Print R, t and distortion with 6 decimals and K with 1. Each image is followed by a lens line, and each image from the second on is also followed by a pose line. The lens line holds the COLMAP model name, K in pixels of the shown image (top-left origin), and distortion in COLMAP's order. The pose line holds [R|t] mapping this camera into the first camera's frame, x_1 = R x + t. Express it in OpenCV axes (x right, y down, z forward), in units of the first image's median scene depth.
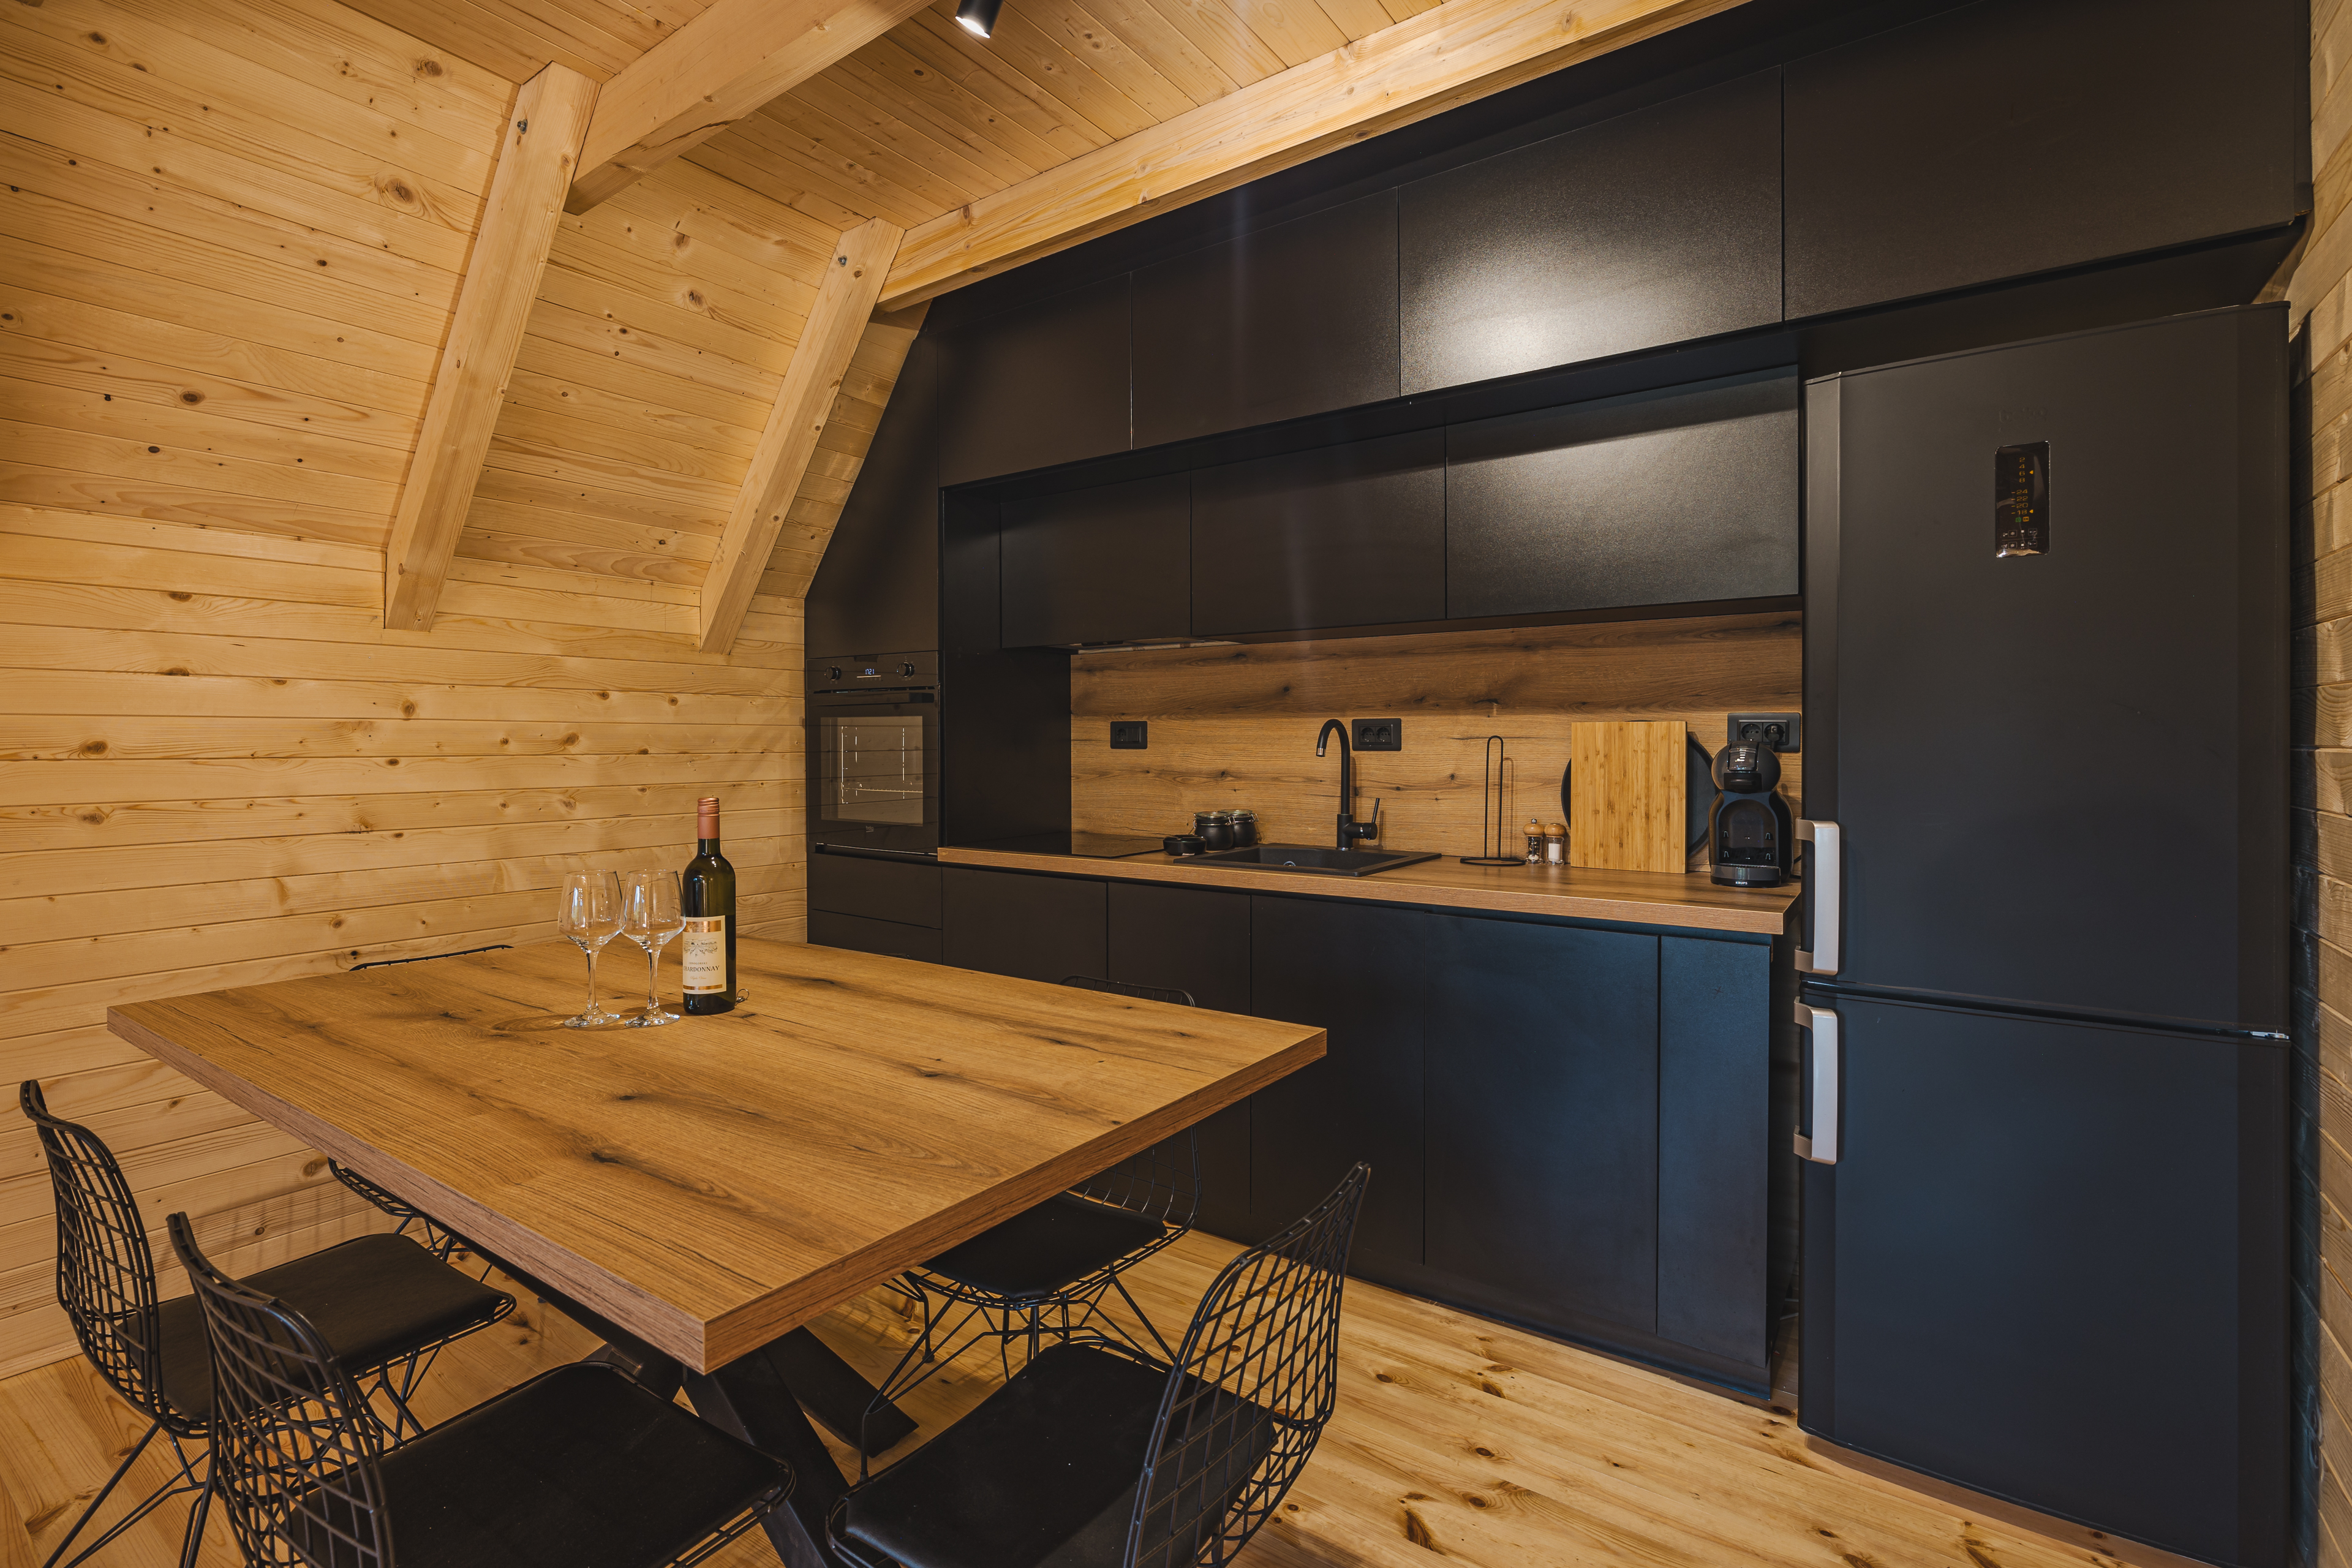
lens RADIAL K [[1068.2, 0, 1190.9], [0, 1068.2, 718.1], [0, 0, 1]] dist [-0.015333, 0.002363]
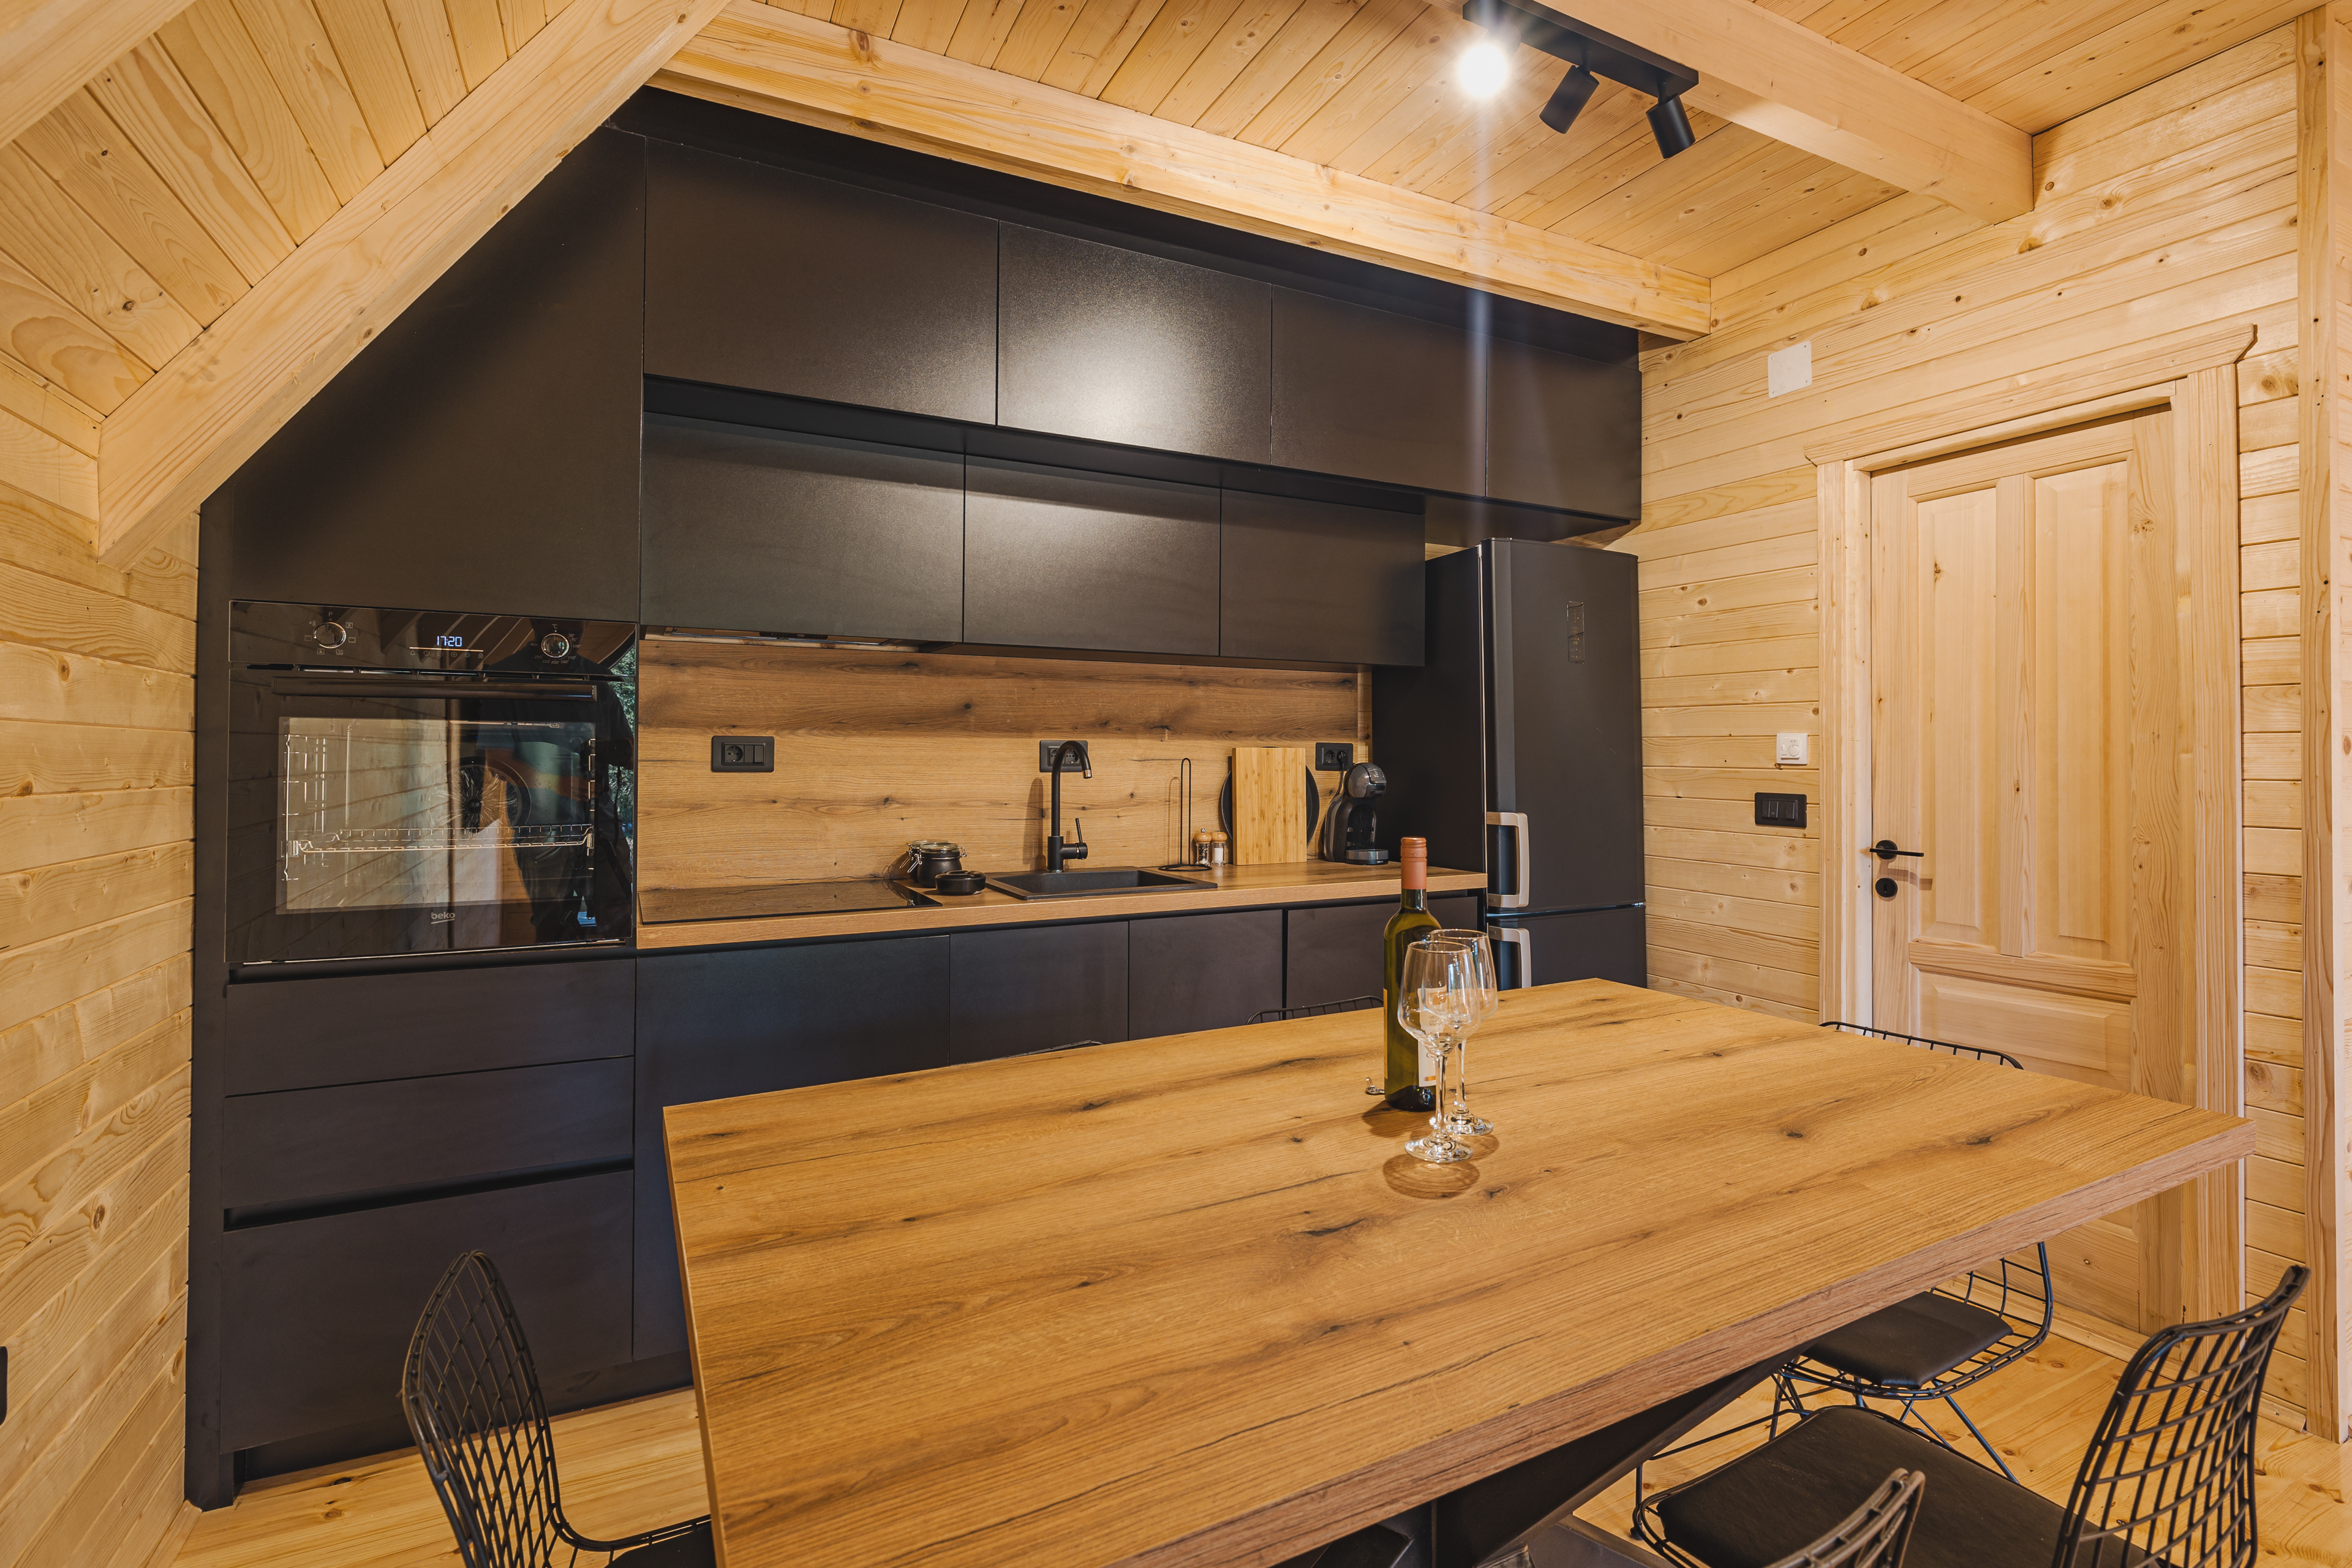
lens RADIAL K [[1068.2, 0, 1170.2], [0, 1068.2, 739.2], [0, 0, 1]] dist [-0.015333, 0.002363]
pose [[0.492712, 0.017915, 0.870008, -0.675120], [-0.021760, 0.999729, -0.008263, 0.005506], [-0.869920, -0.014860, 0.492968, 0.413664]]
